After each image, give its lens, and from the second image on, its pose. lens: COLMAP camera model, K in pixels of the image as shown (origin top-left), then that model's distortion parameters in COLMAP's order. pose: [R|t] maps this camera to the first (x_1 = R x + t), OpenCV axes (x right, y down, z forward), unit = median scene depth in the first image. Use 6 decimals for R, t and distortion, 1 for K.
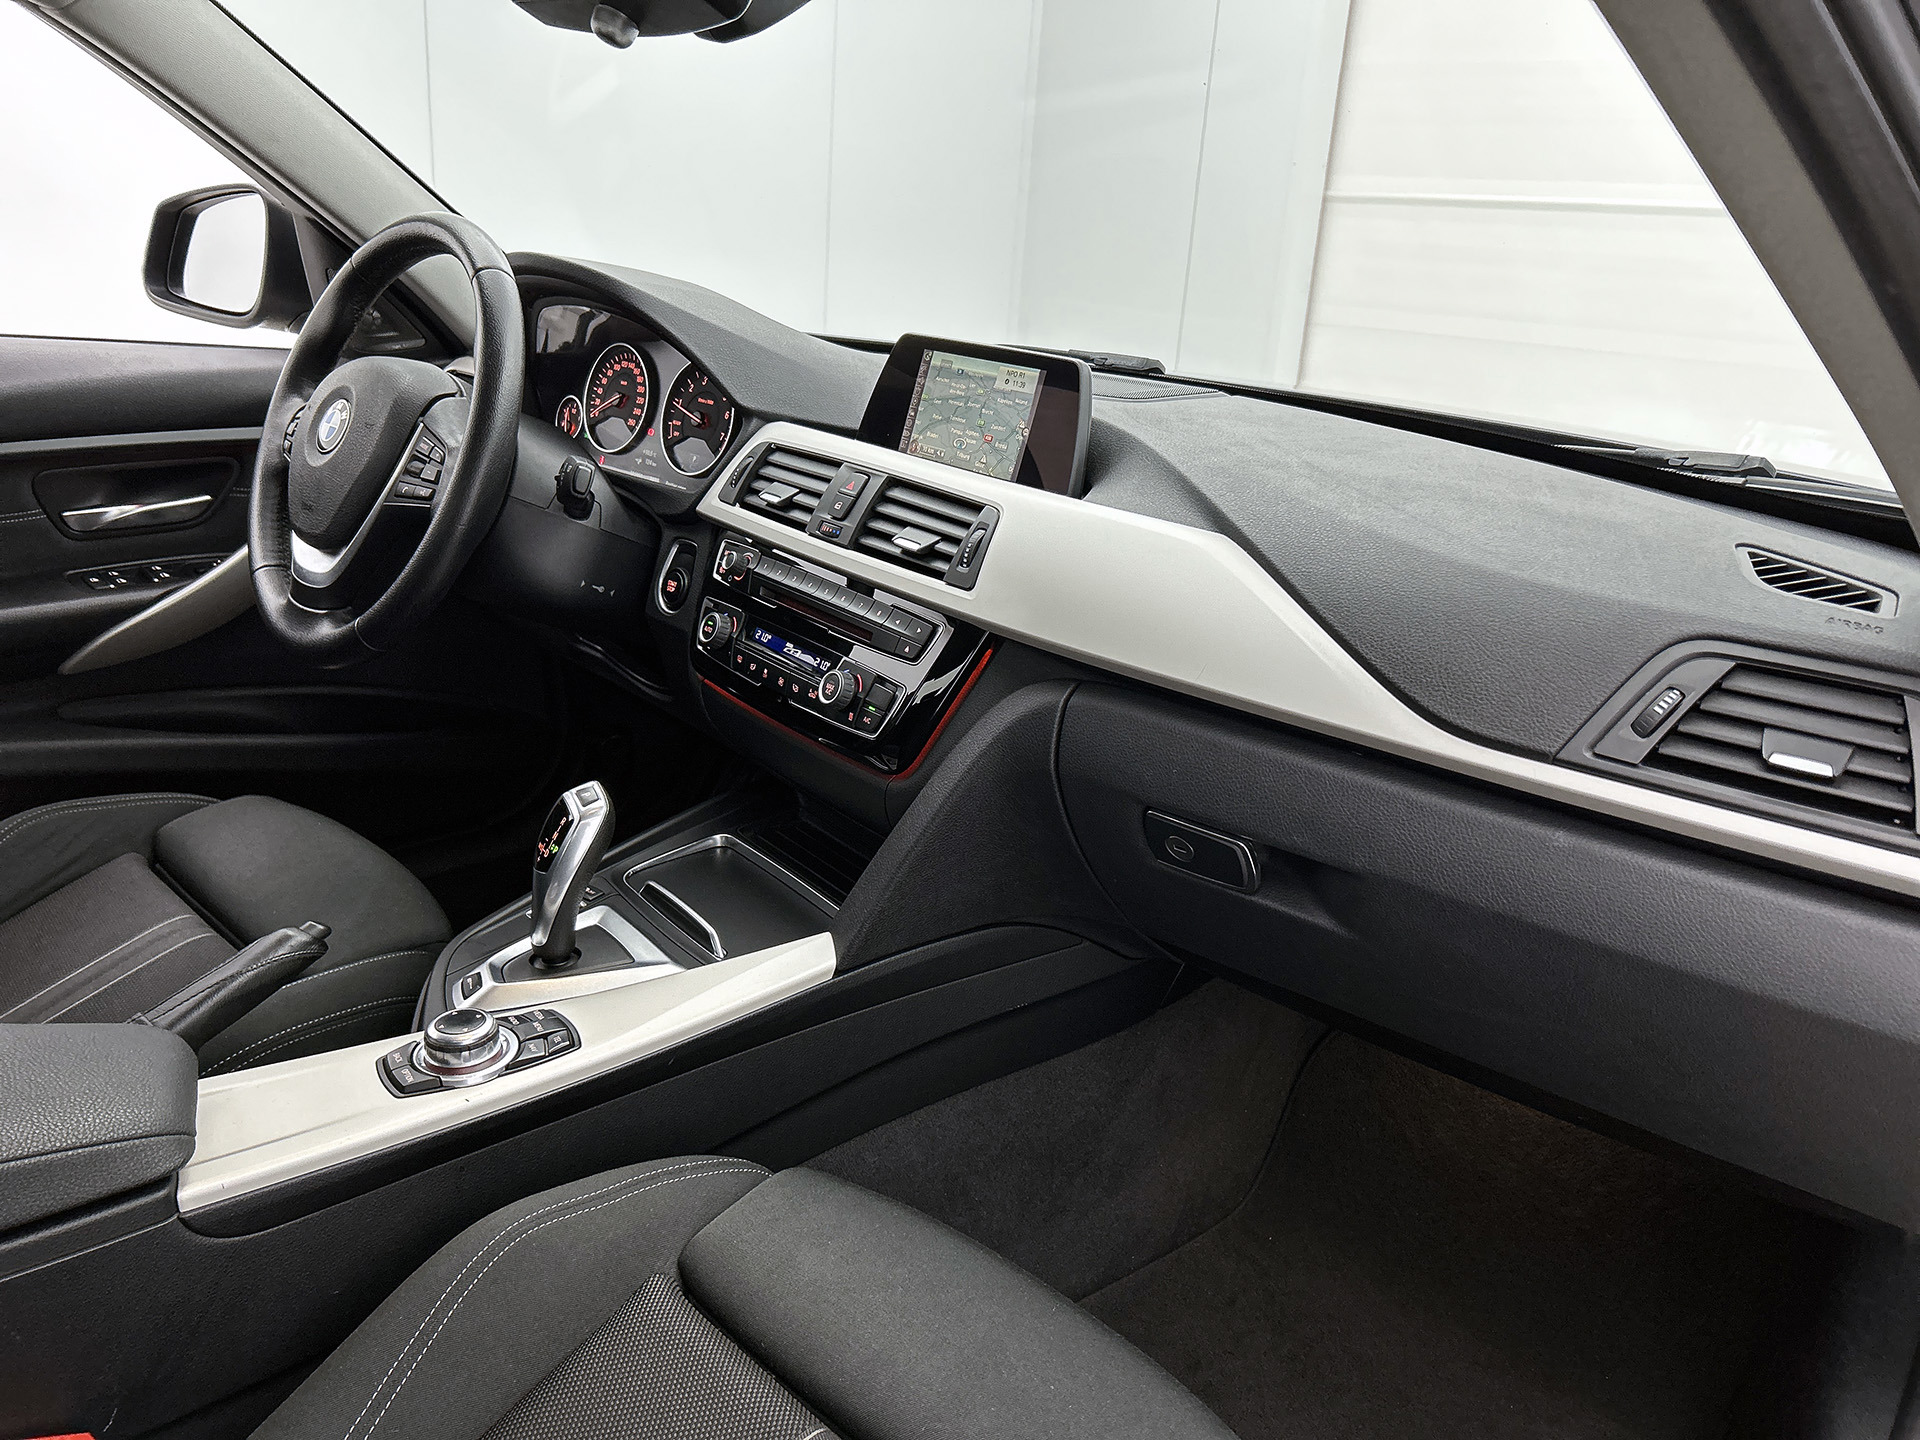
lens RADIAL K [[1497.7, 0, 848.6], [0, 1497.7, 716.0], [0, 0, 1]] dist [0.001847, 0.002282]
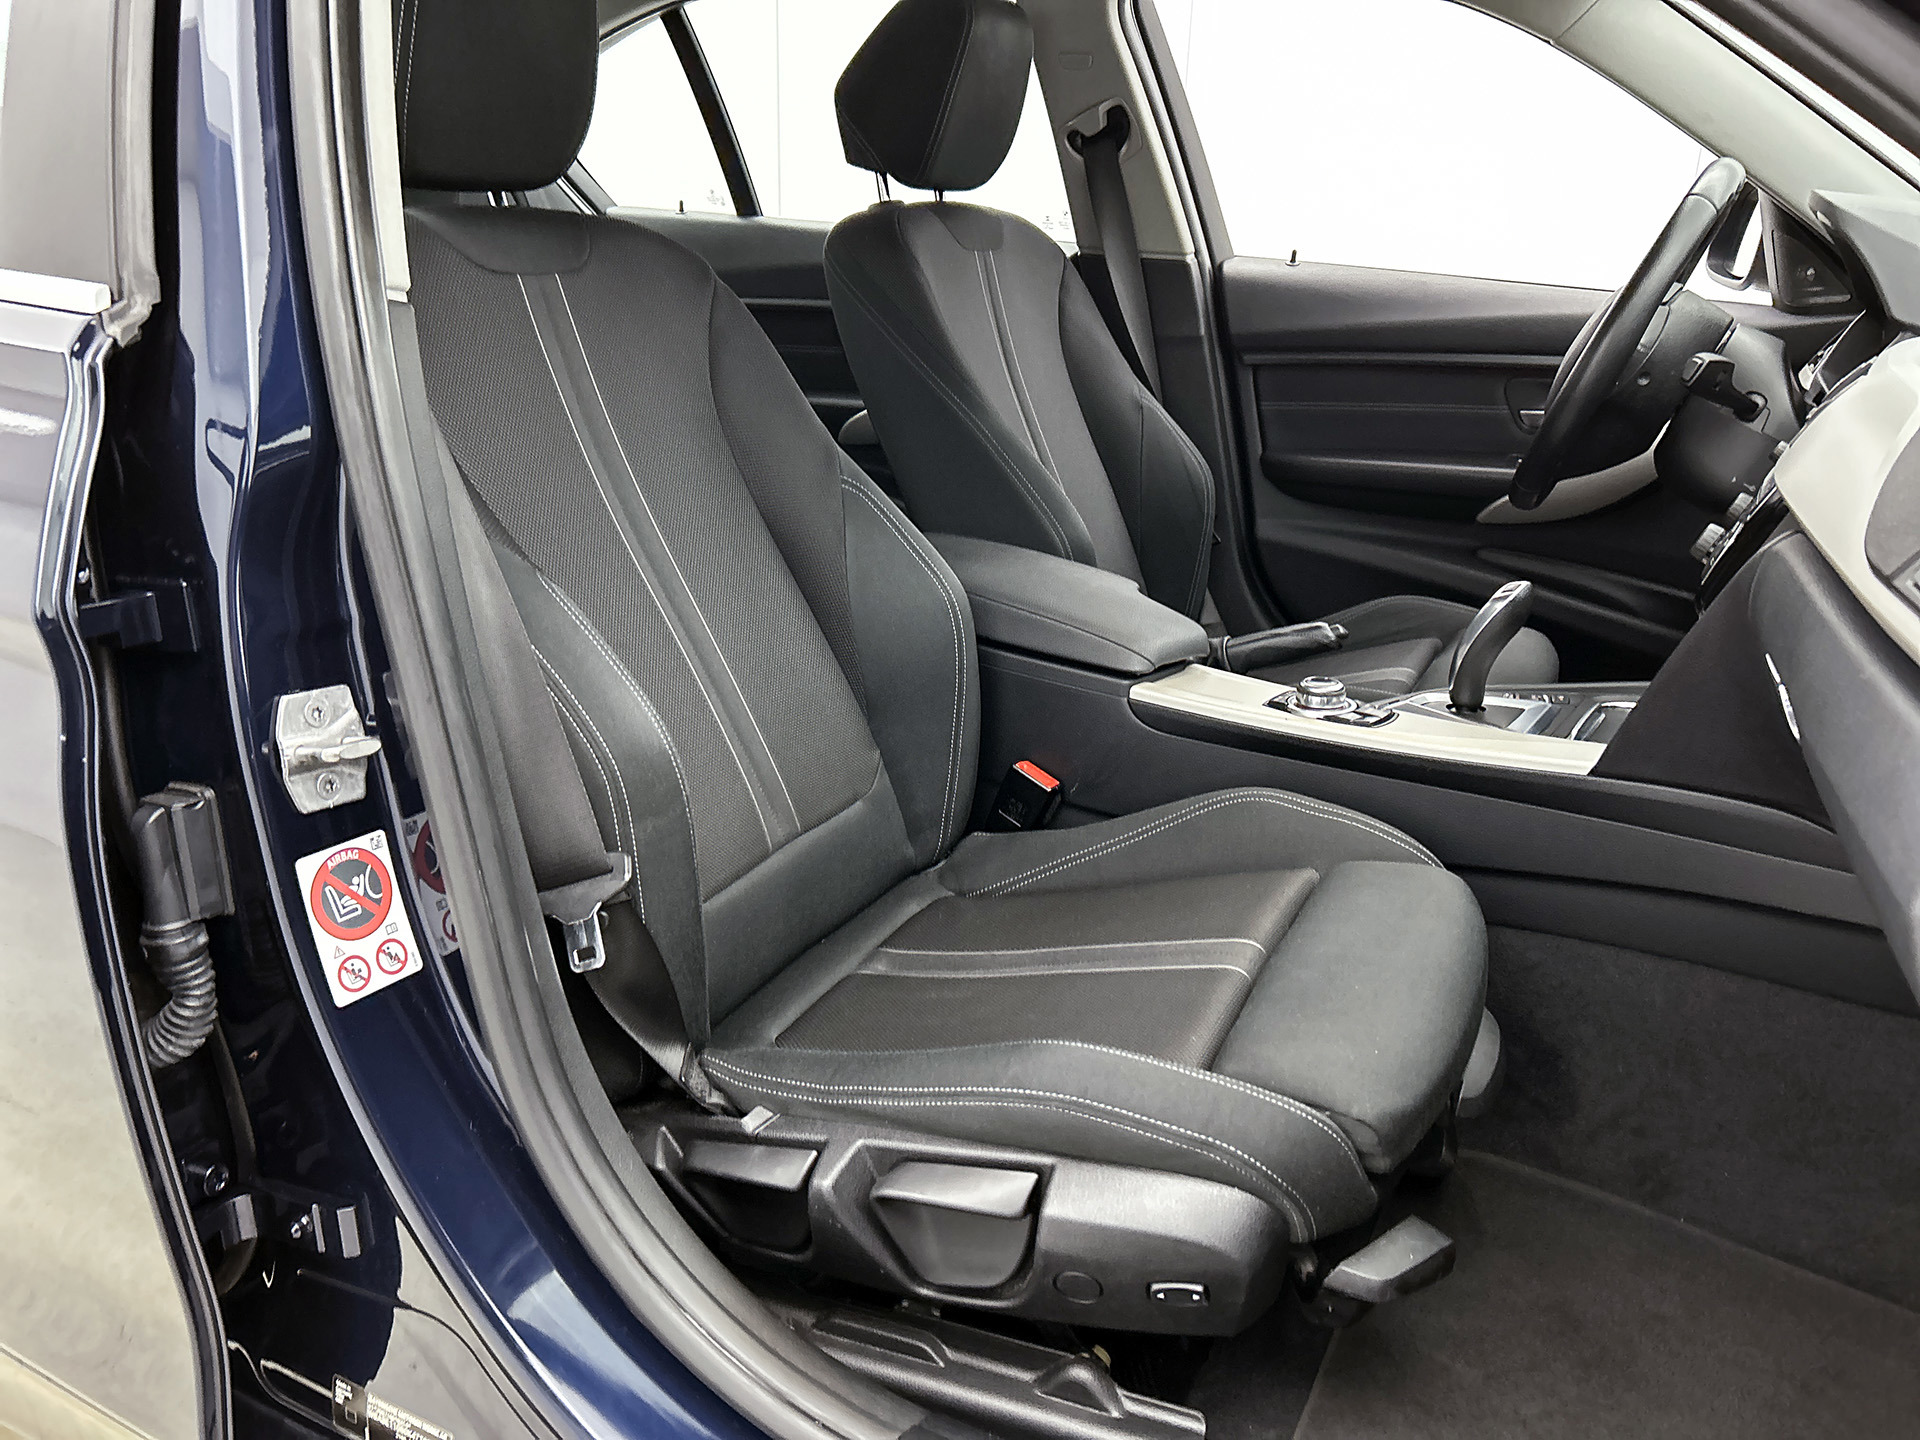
lens RADIAL K [[1462.8, 0, 946.4], [0, 1462.8, 715.7], [0, 0, 1]] dist [-0.008375, 0.000696]
pose [[0.302295, 0.255728, -0.918270, 0.698526], [-0.308092, 0.937847, 0.159756, 0.085115], [0.902051, 0.234618, 0.362295, 0.112802]]
